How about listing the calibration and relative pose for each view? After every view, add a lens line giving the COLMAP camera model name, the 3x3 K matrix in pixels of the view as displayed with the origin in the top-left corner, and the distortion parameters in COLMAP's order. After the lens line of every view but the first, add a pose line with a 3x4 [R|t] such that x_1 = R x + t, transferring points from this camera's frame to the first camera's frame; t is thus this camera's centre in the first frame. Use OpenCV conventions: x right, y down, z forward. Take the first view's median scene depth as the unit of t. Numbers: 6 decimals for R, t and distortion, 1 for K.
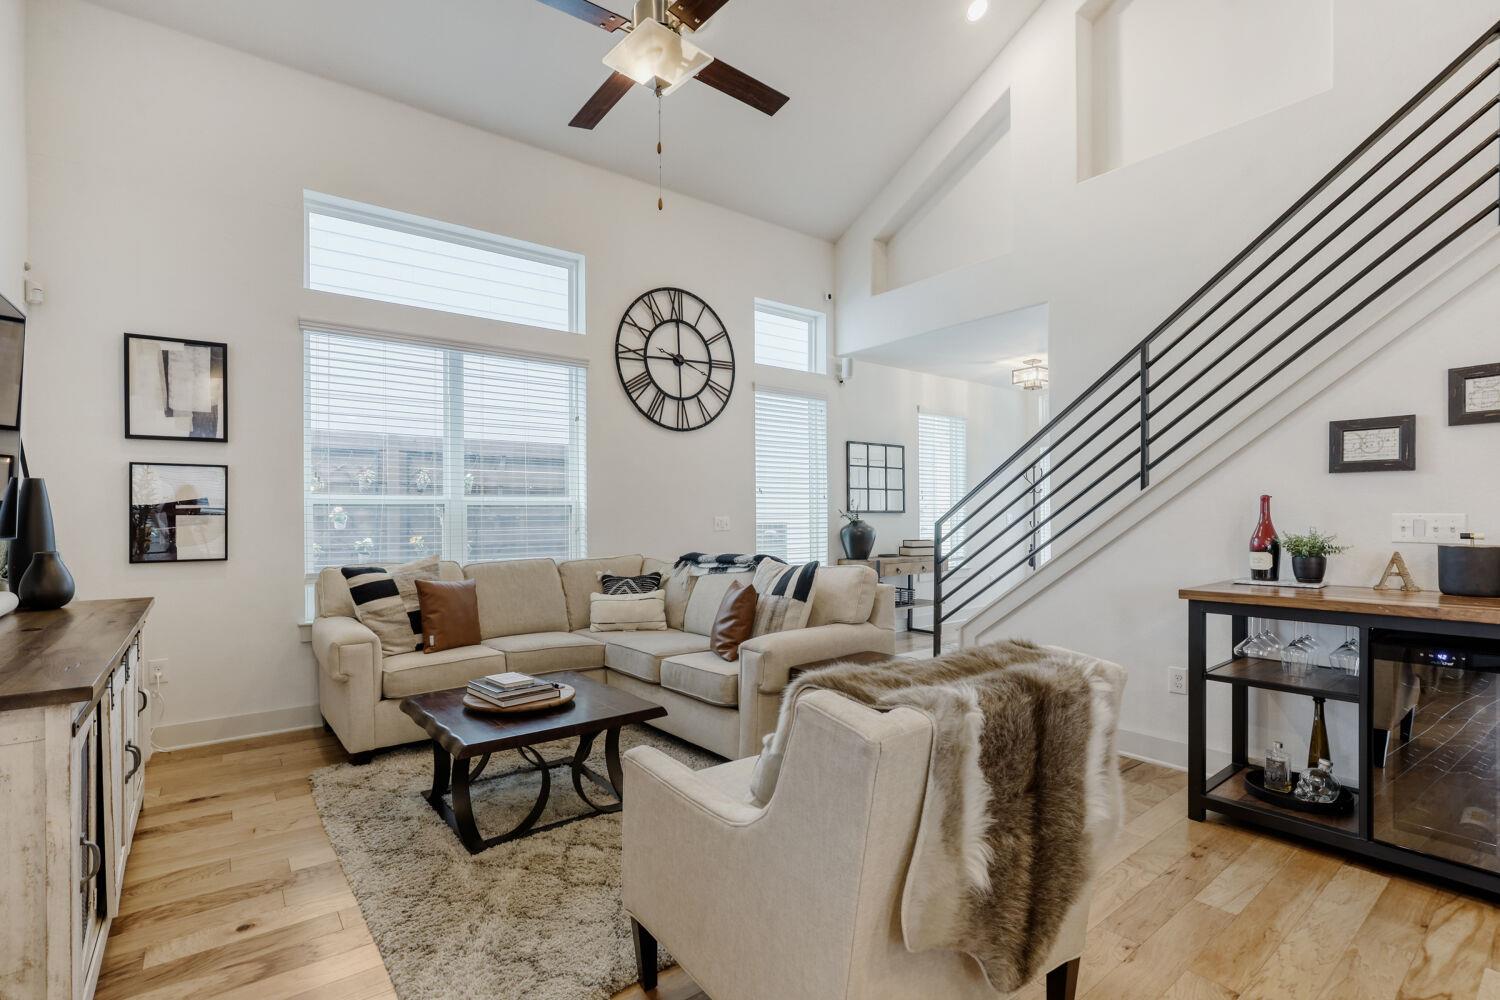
lens RADIAL K [[684.2, 0, 755.7], [0, 684.2, 519.6], [0, 0, 1]] dist [-0.014912, 0.000230]
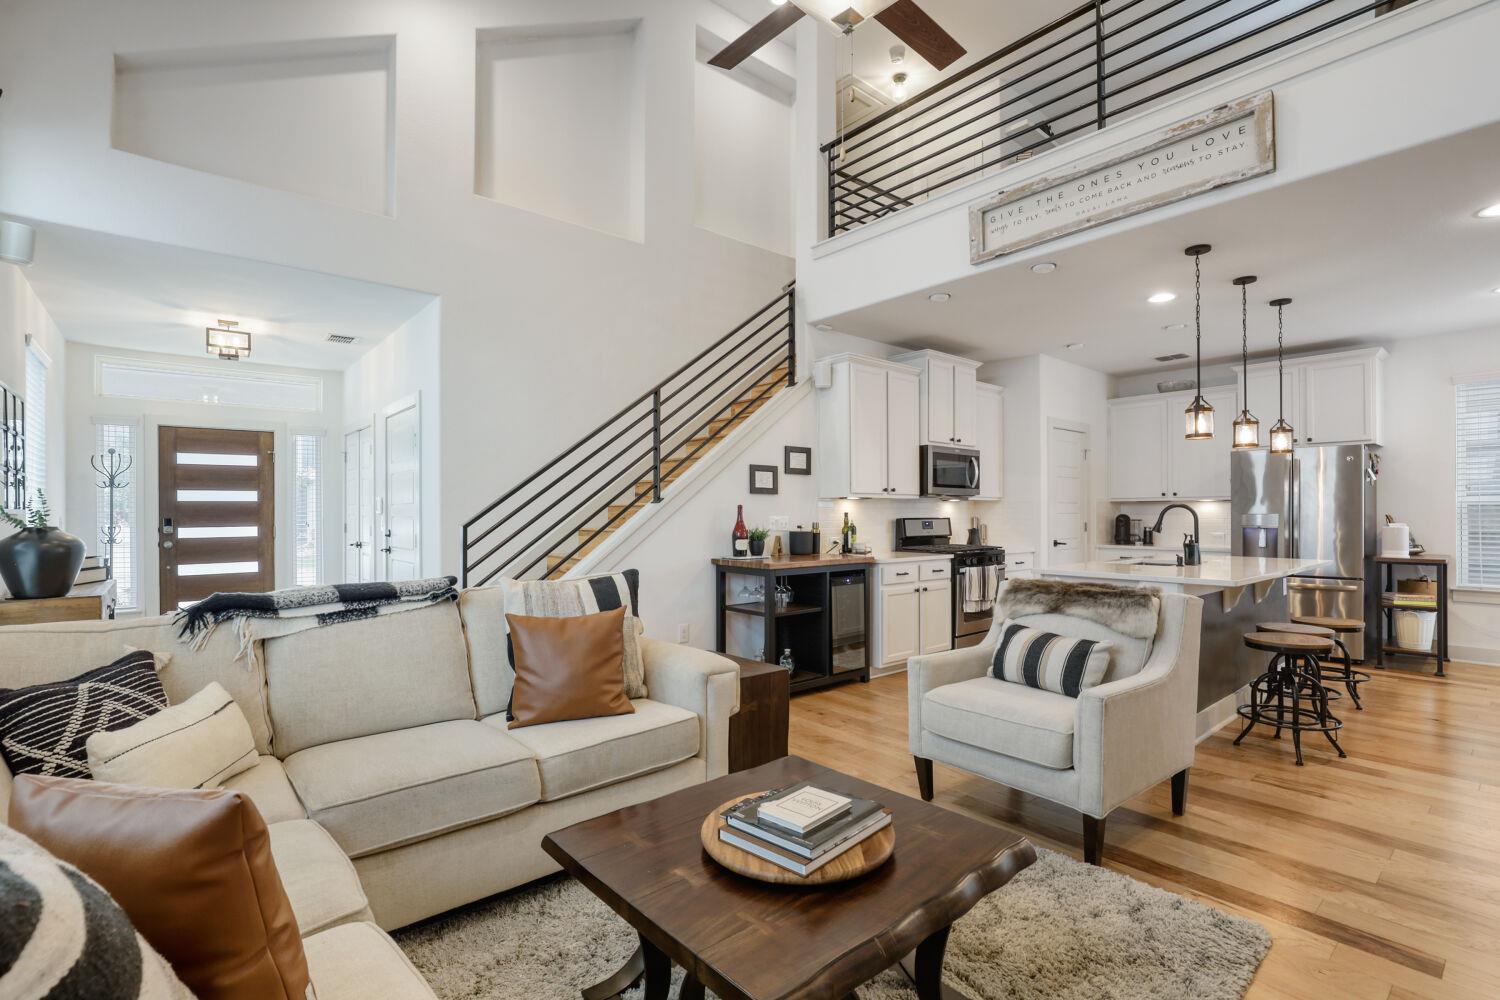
lens RADIAL K [[695.9, 0, 746.6], [0, 695.9, 510.4], [0, 0, 1]] dist [-0.023807, 0.000884]
pose [[-0.049027, 0.010573, 0.998742, -0.981128], [0.004161, 0.999937, -0.010381, -0.005264], [-0.998789, 0.003646, -0.049068, 1.109356]]
